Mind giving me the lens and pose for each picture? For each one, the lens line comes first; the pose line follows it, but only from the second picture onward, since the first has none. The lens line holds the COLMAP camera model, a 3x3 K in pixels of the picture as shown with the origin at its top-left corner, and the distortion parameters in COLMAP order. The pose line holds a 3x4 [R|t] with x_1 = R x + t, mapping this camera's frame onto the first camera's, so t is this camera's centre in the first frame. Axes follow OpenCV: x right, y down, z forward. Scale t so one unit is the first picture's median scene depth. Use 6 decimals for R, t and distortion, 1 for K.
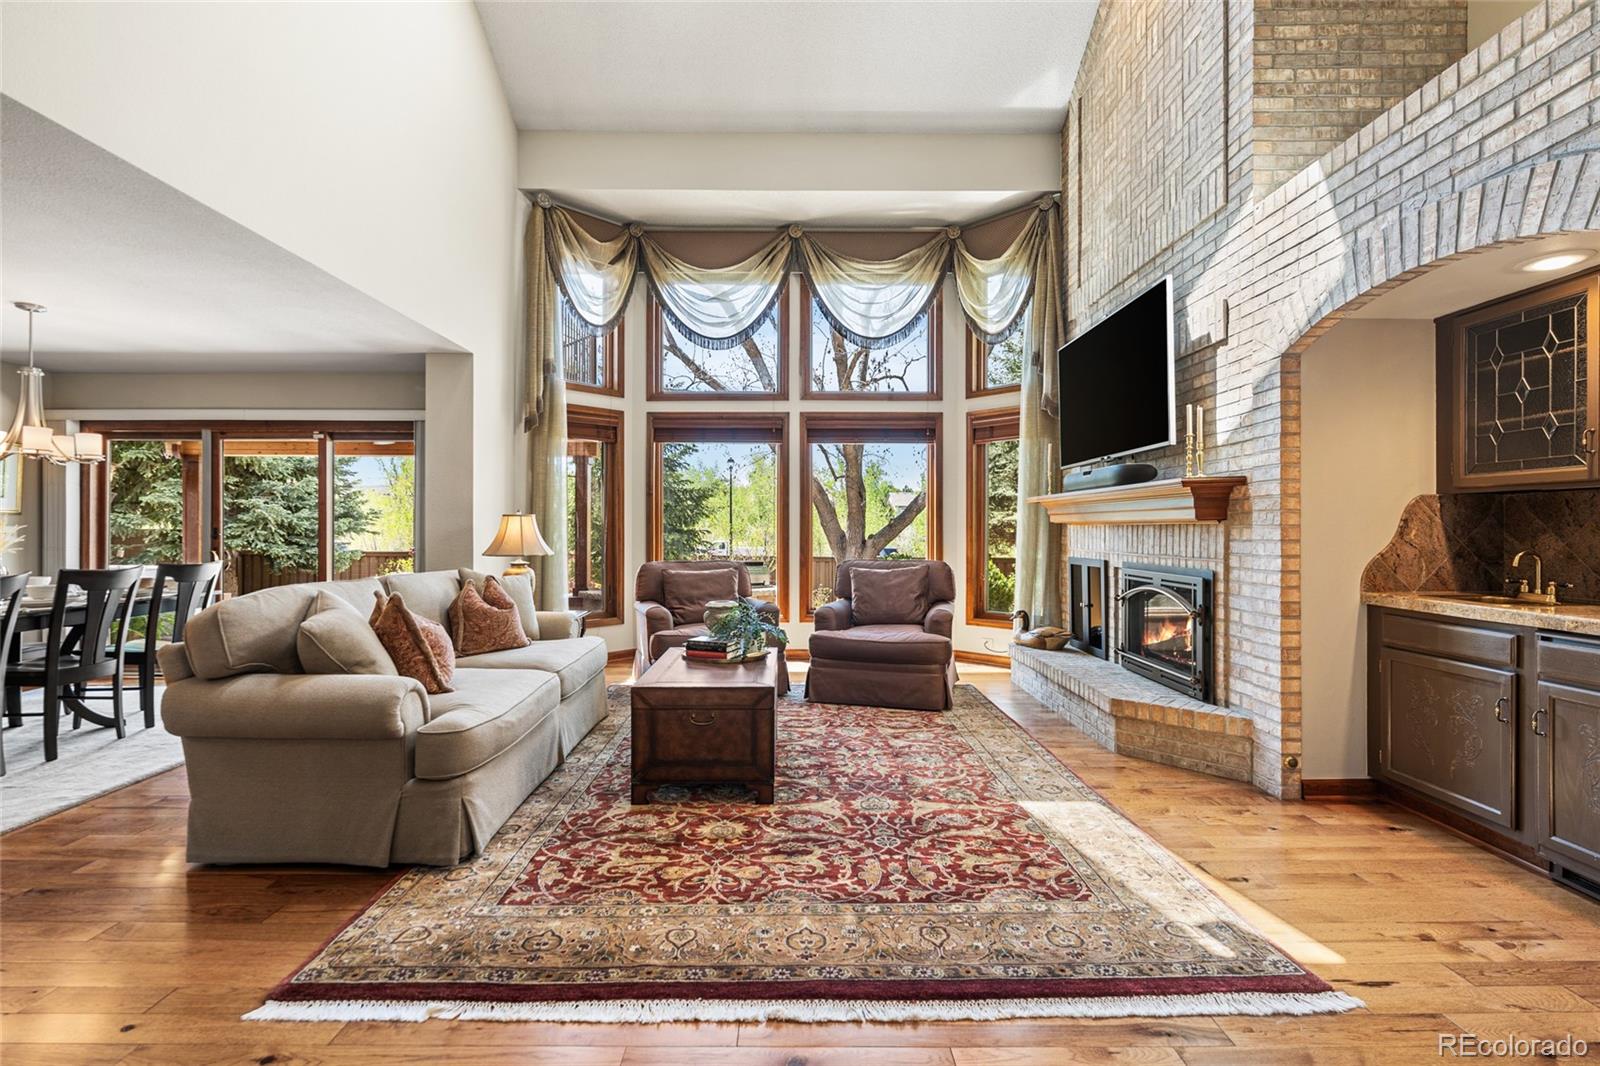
lens RADIAL K [[713.9, 0, 797.8], [0, 713.9, 529.8], [0, 0, 1]] dist [-0.003732, -0.000281]
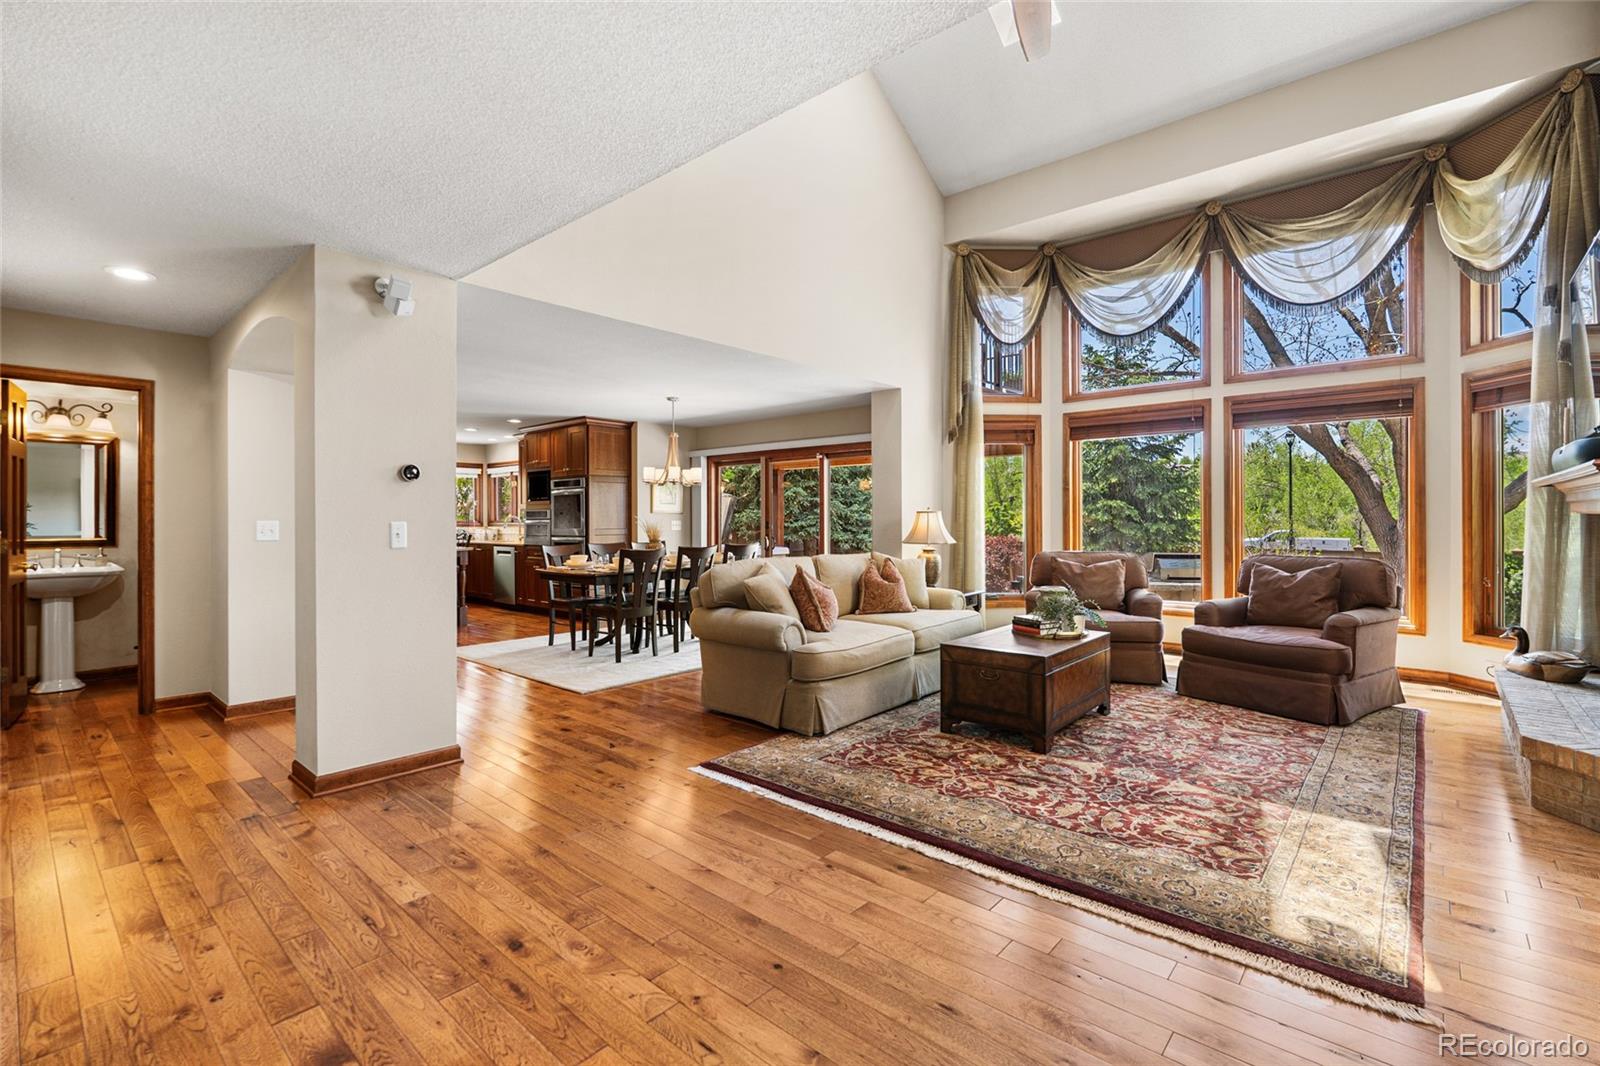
lens RADIAL K [[713.9, 0, 798.9], [0, 713.9, 523.3], [0, 0, 1]] dist [-0.003732, -0.000281]
pose [[0.746406, 0.000583, -0.665491, 0.382389], [0.004500, 0.999972, 0.005924, -0.011170], [0.665476, -0.007417, 0.746383, -0.141727]]
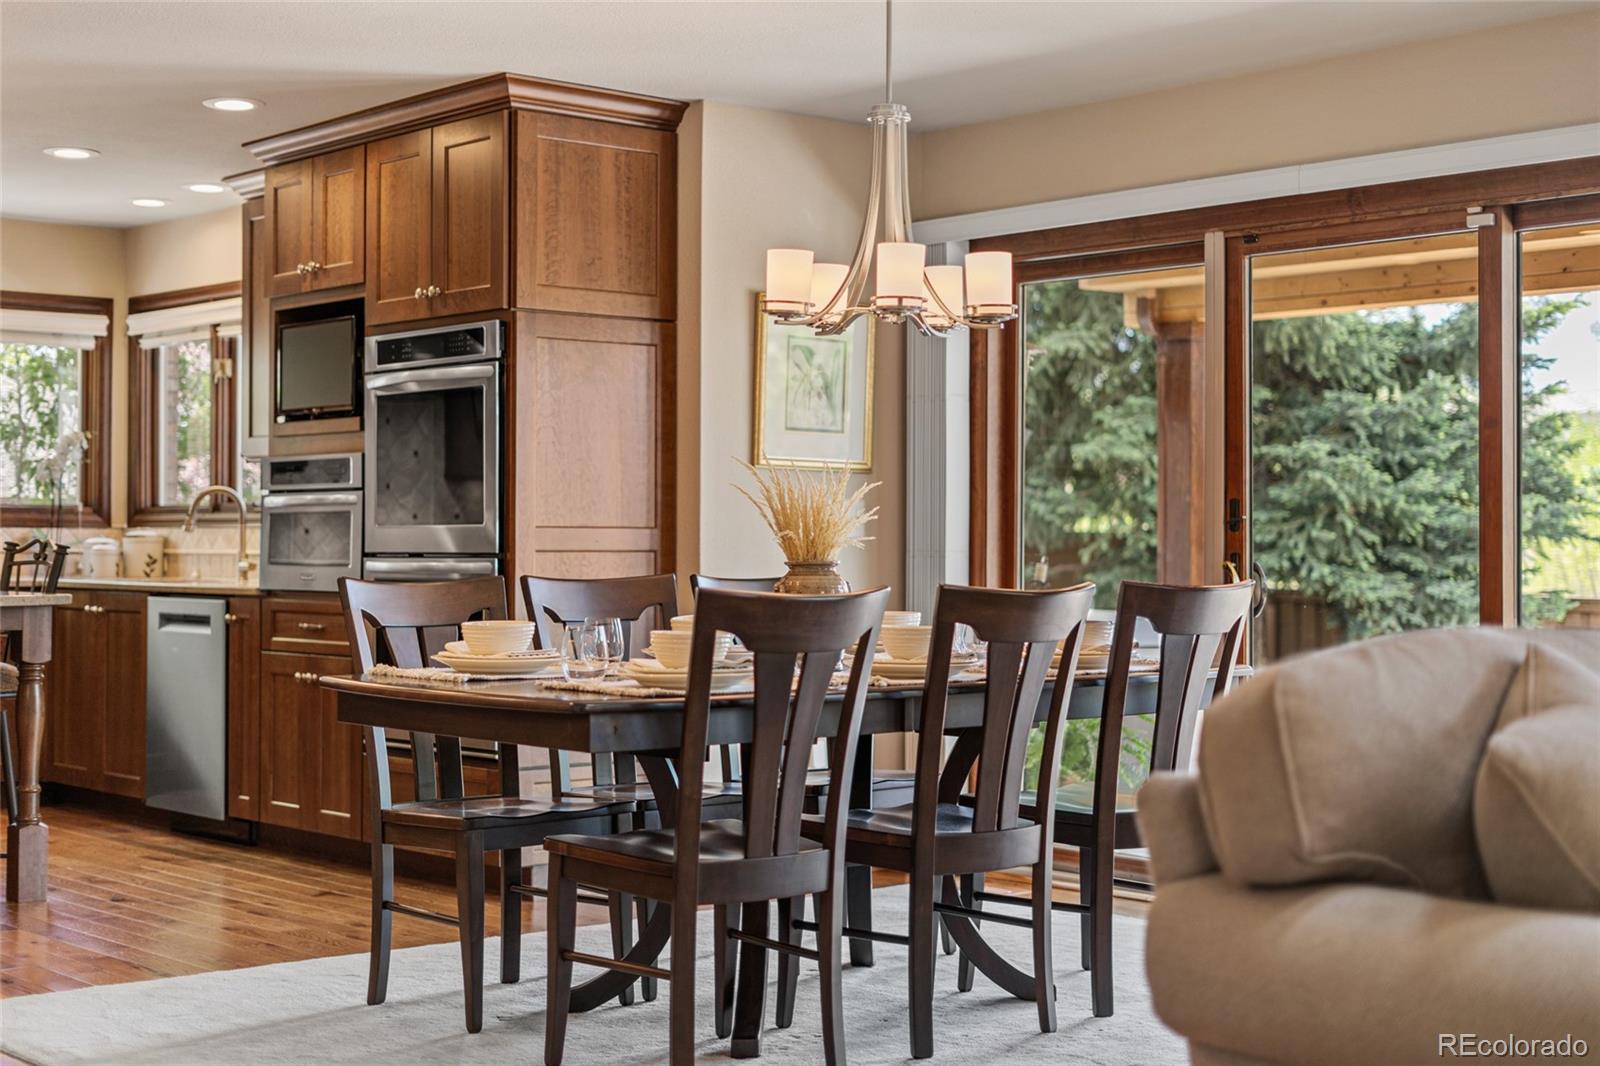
lens RADIAL K [[2344.2, 0, 799.3], [0, 2344.2, 505.6], [0, 0, 1]] dist [-0.007184, 0.000000]
pose [[0.652199, -0.010852, -0.757970, -0.081997], [-0.002241, 0.999866, -0.016243, 0.032541], [0.758045, 0.012293, 0.652087, 0.072973]]
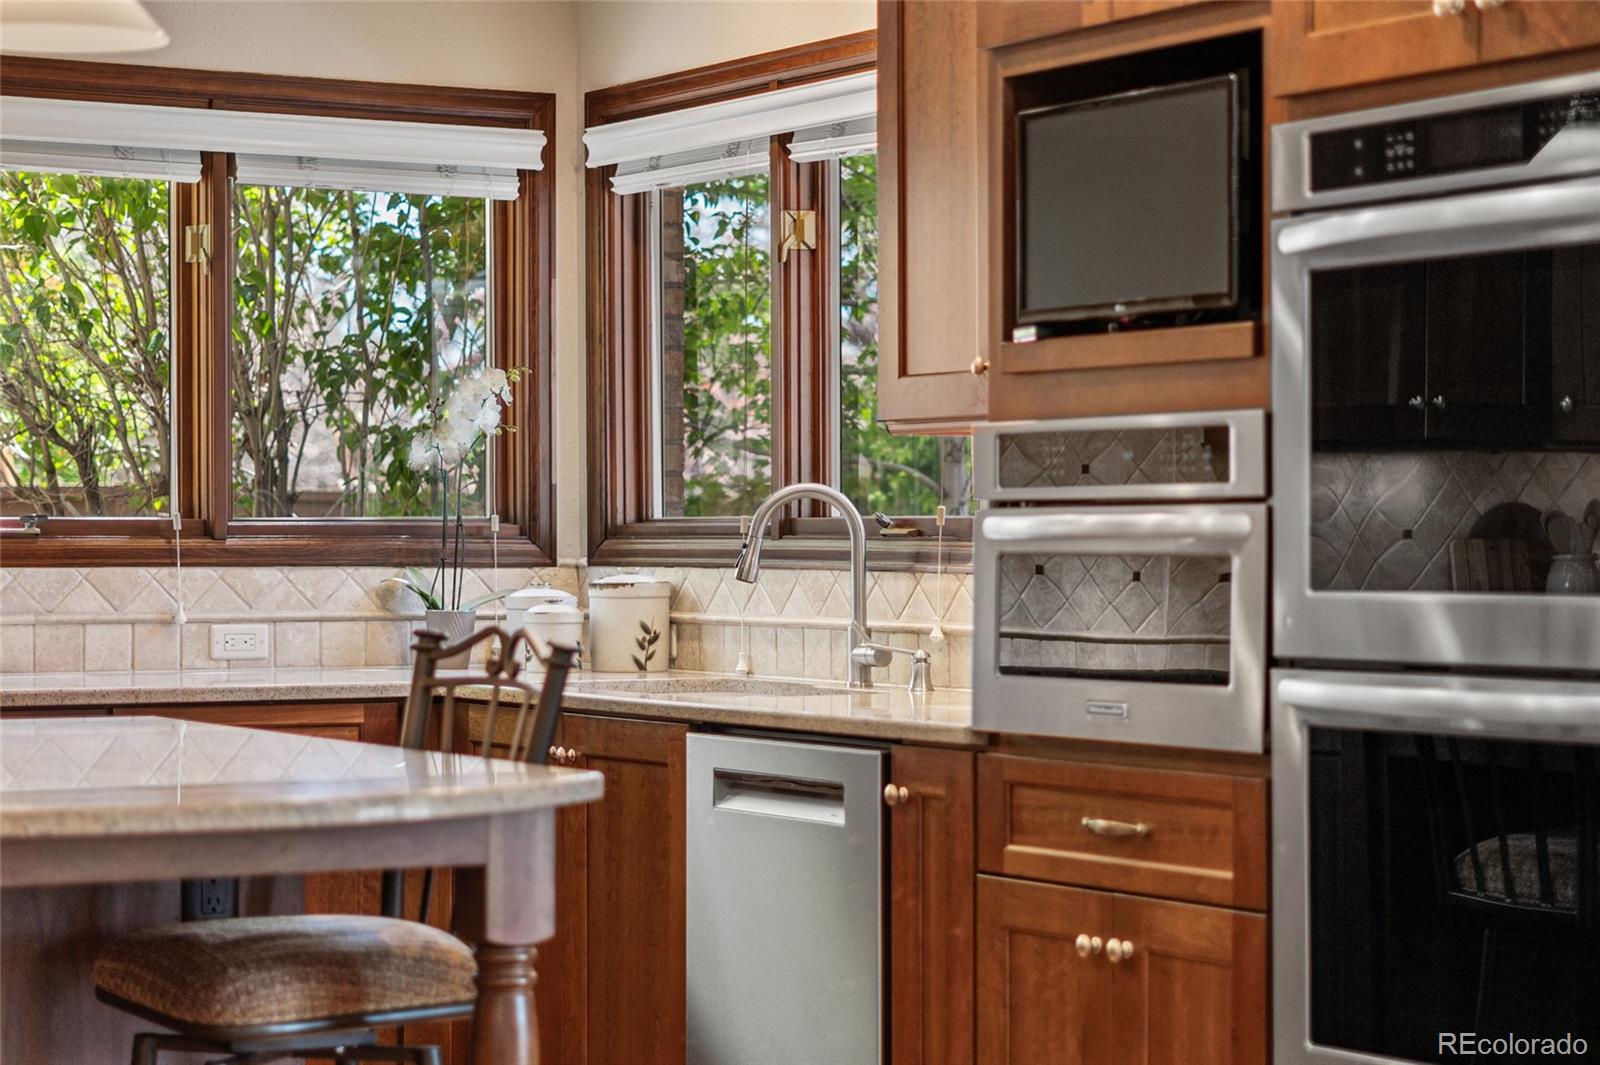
lens RADIAL K [[3595.2, 0, 828.1], [0, 3595.2, 592.7], [0, 0, 1]] dist [0.033824, 0.000000]
pose [[0.521567, 0.012479, -0.853119, -0.882600], [0.003047, 0.999859, 0.016489, -0.003390], [0.853205, -0.011199, 0.521456, 0.321869]]
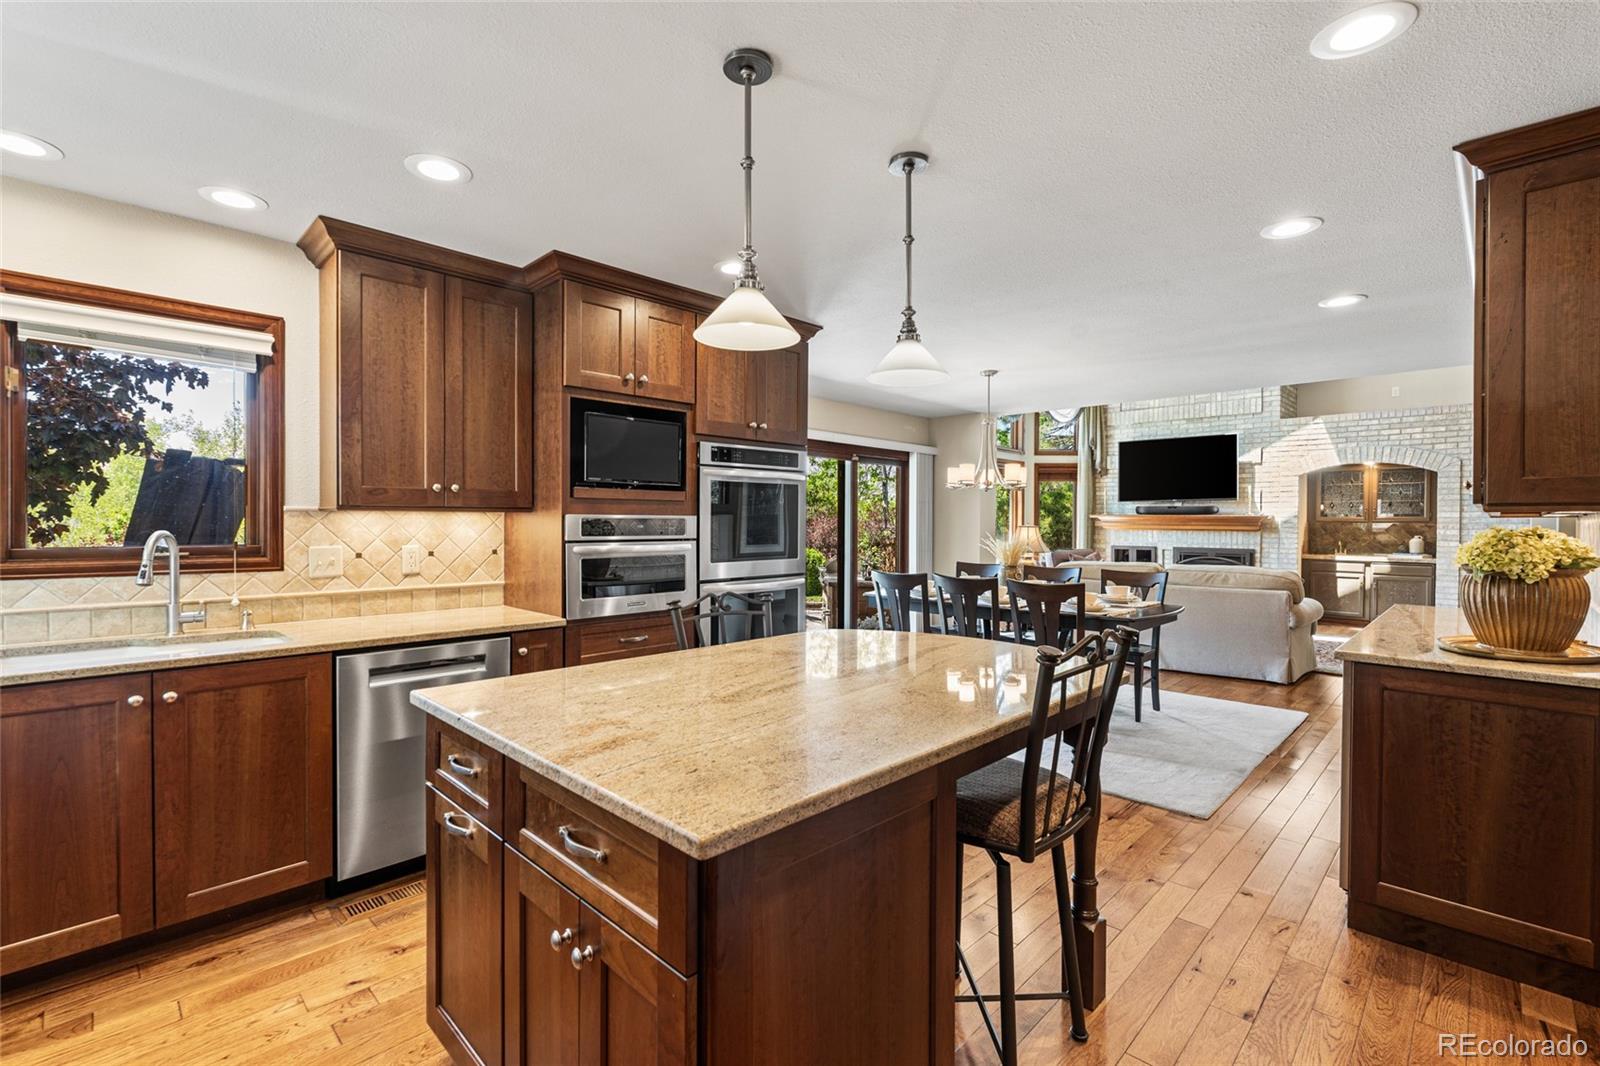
lens RADIAL K [[713.9, 0, 796.3], [0, 713.9, 529.6], [0, 0, 1]] dist [-0.003732, -0.000281]
pose [[0.701335, -0.005940, 0.712807, -2.506472], [-0.005802, 0.999885, 0.014041, -0.042903], [-0.712808, -0.013983, 0.701220, 0.355188]]
